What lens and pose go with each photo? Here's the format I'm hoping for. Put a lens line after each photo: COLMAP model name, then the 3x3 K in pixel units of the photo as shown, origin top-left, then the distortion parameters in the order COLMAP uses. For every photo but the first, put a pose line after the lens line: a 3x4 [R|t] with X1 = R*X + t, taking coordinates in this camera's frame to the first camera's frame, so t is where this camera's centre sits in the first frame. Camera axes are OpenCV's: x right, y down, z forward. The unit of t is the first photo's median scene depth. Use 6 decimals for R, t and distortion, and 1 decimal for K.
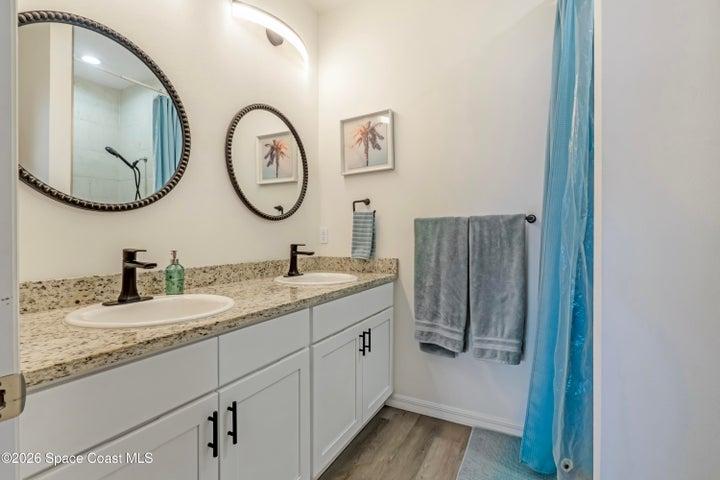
lens RADIAL K [[334.5, 0, 361.8], [0, 334.5, 228.2], [0, 0, 1]] dist [-0.000505, 0.000018]
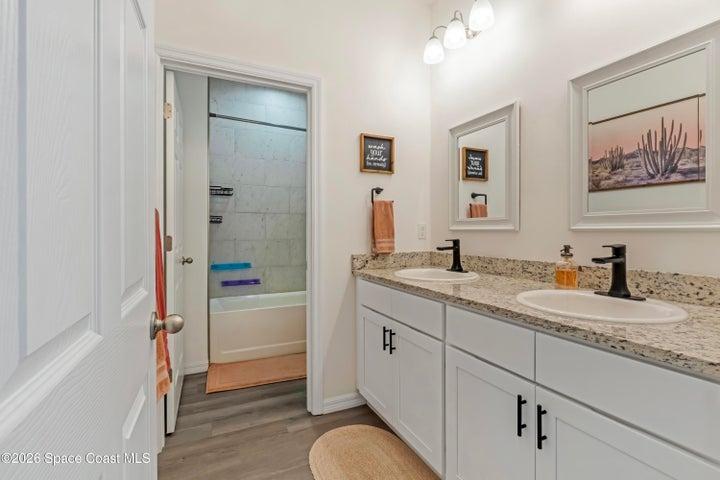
lens RADIAL K [[334.5, 0, 361.8], [0, 334.5, 228.2], [0, 0, 1]] dist [-0.000505, 0.000018]
pose [[-0.587136, -0.004240, -0.809477, 0.701476], [0.025408, 0.999397, -0.023664, 0.023528], [0.809089, -0.034461, -0.586675, 1.190170]]
